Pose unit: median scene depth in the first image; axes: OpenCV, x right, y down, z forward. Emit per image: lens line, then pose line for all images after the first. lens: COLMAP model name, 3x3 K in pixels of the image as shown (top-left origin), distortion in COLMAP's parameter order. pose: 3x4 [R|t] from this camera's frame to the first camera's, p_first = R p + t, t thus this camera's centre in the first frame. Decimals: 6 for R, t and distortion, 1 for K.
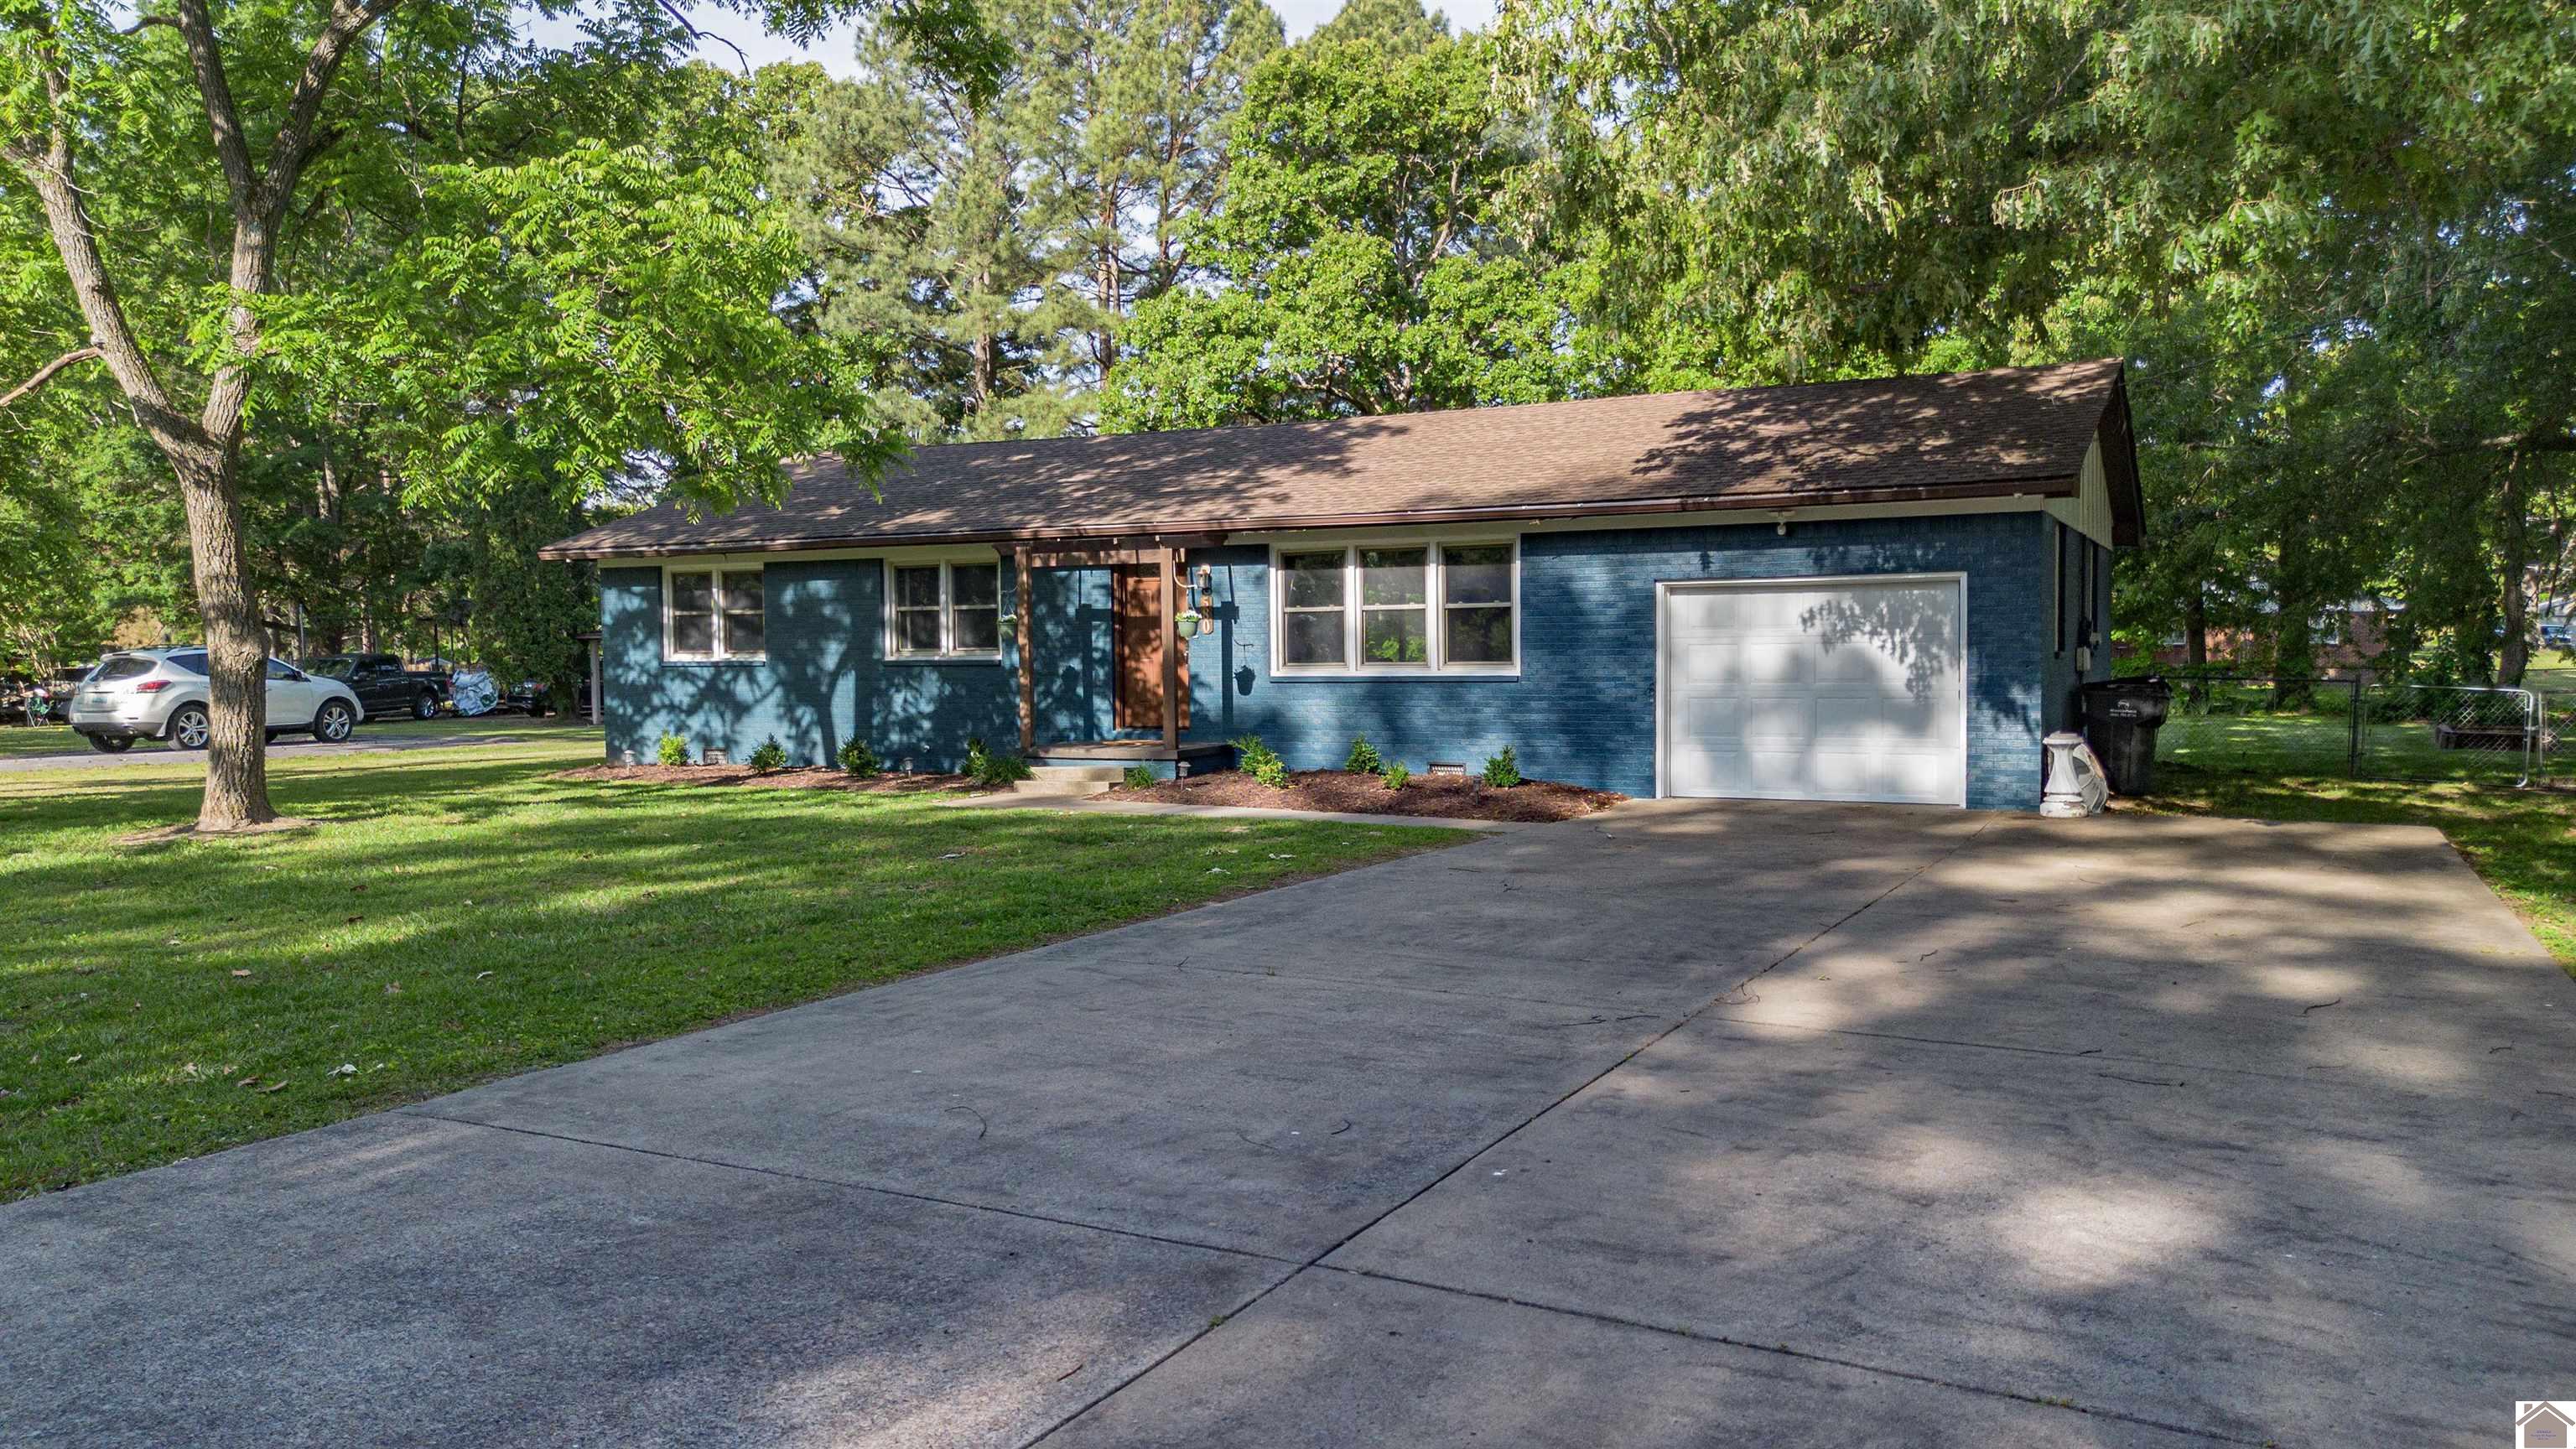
lens RADIAL K [[1818.9, 0, 1290.3], [0, 1818.9, 732.1], [0, 0, 1]] dist [-0.008237, -0.003875]
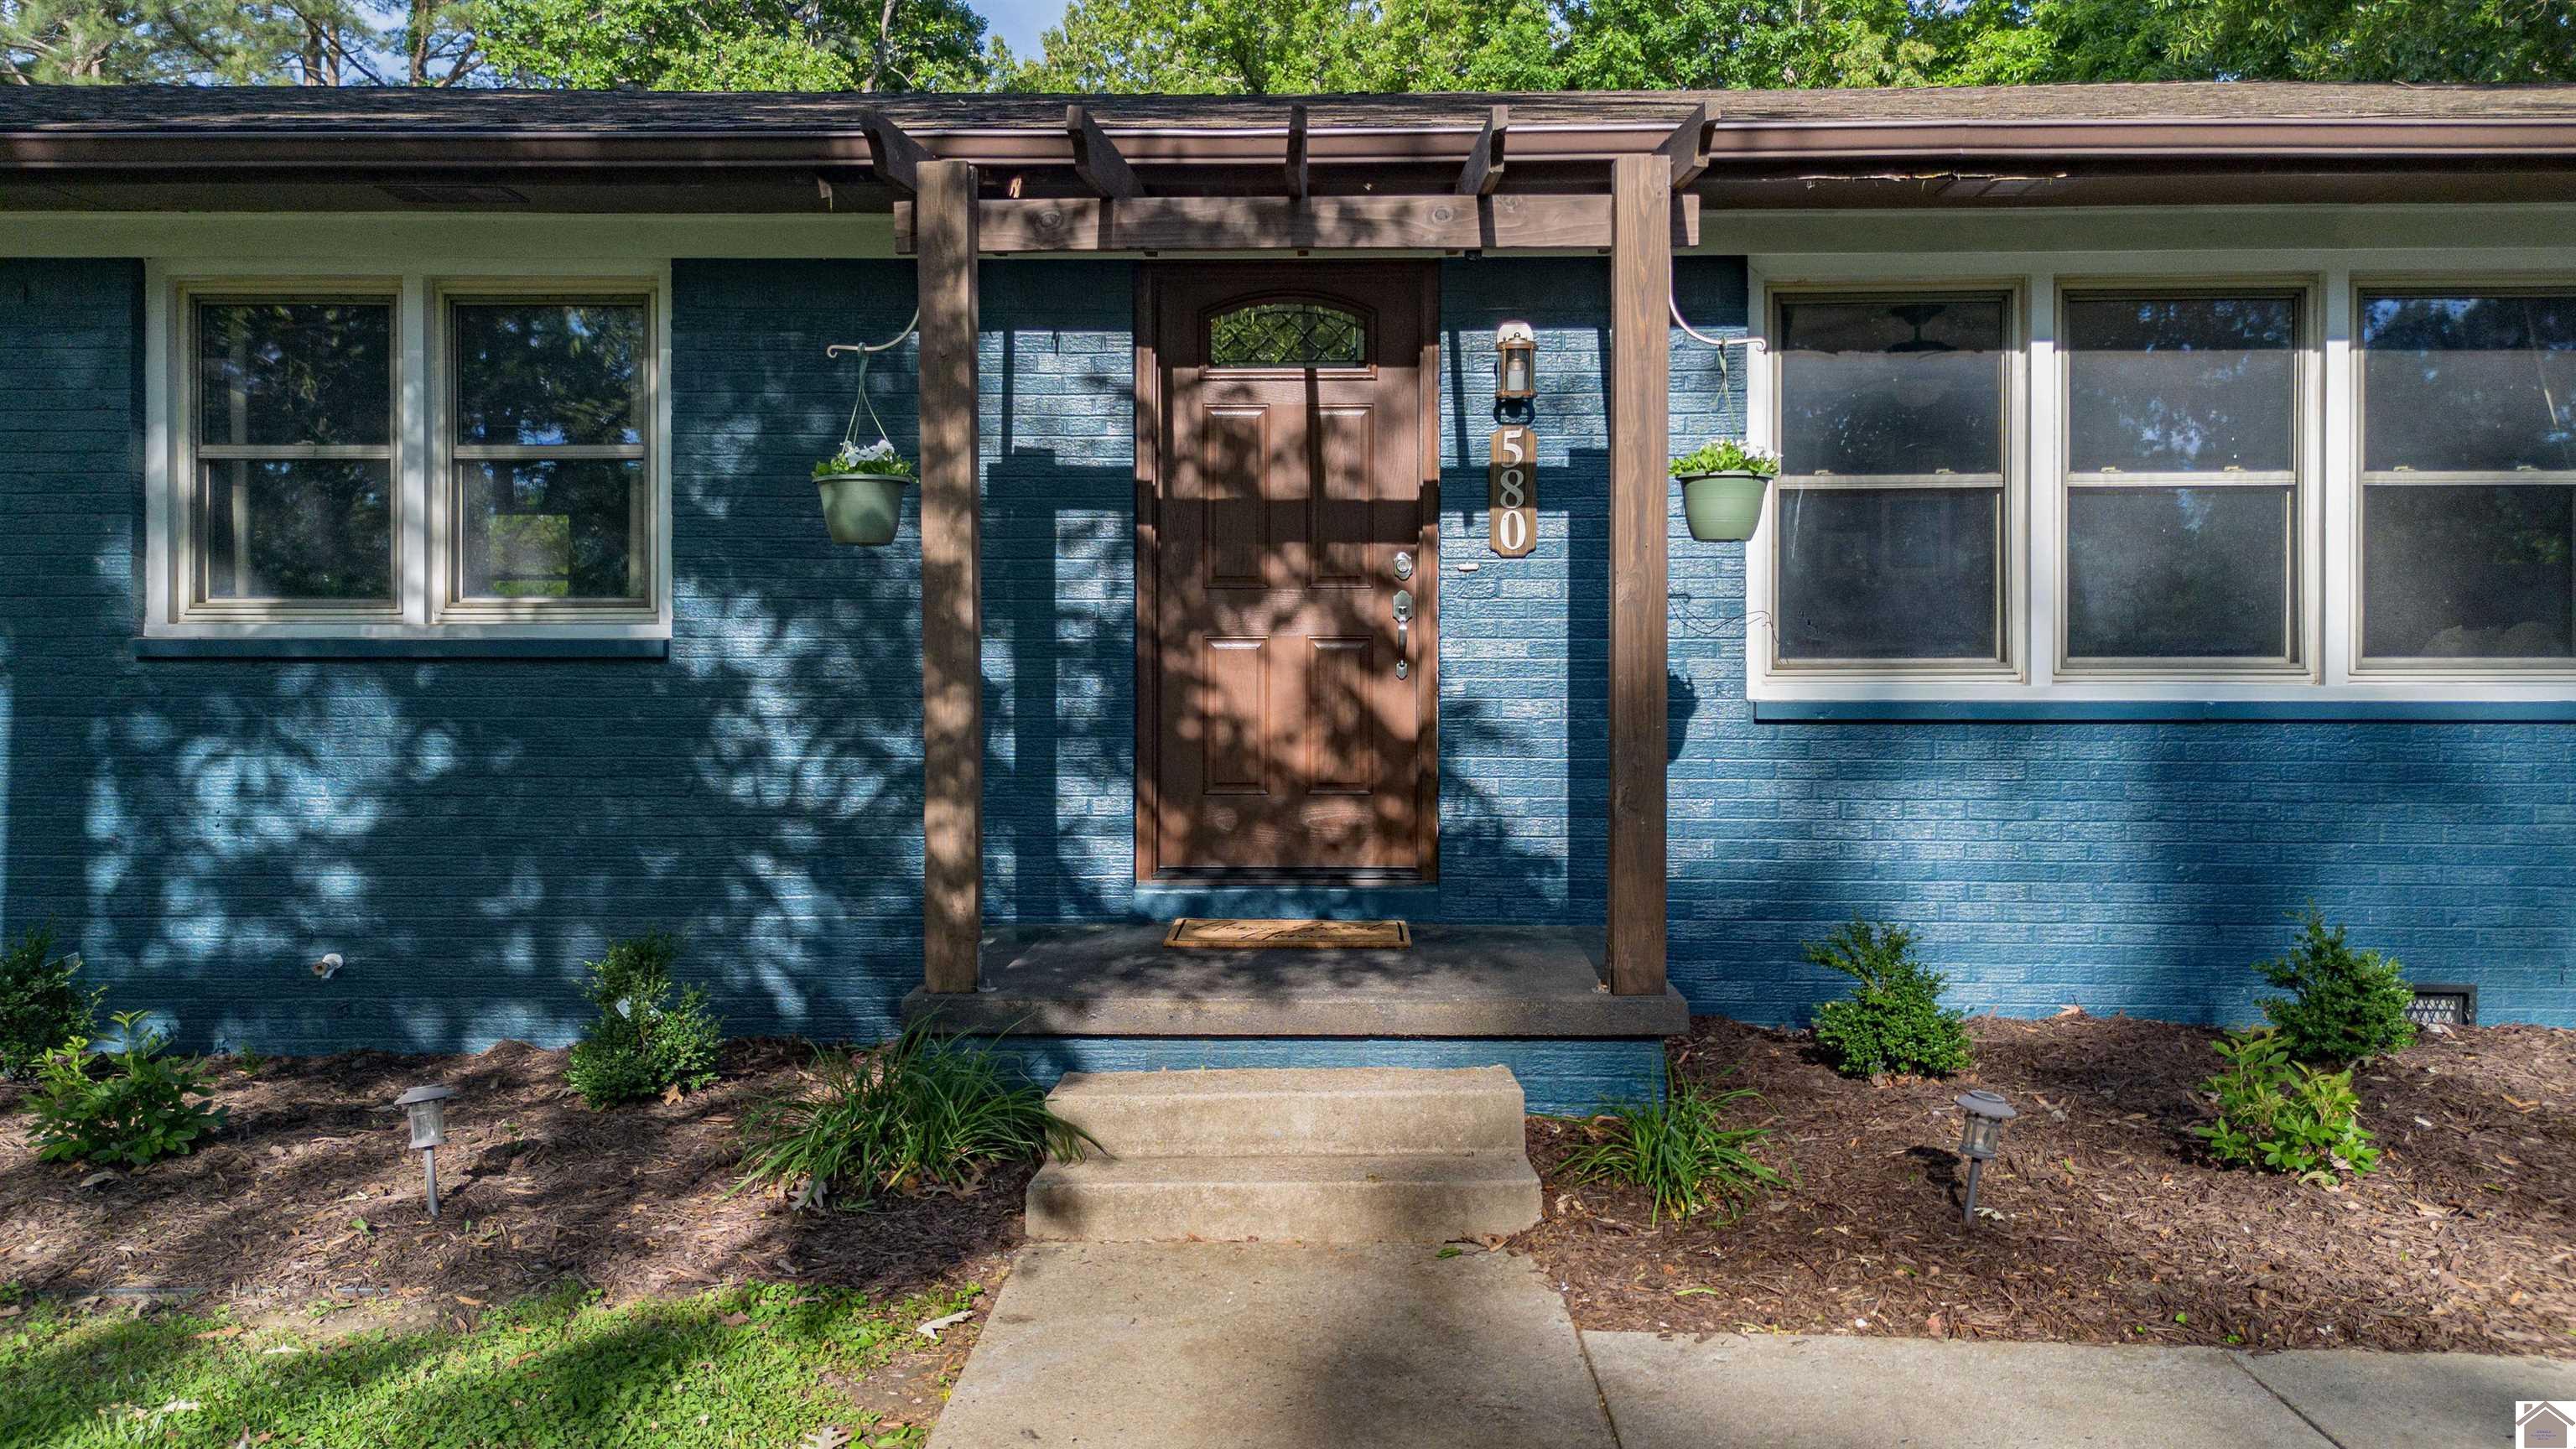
lens RADIAL K [[1818.9, 0, 1284.4], [0, 1818.9, 697.1], [0, 0, 1]] dist [-0.008237, -0.003875]
pose [[0.908194, 0.000090, 0.418549, -0.194238], [0.010444, 0.999684, -0.022877, -0.024906], [-0.418419, 0.025148, 0.907906, 0.730078]]
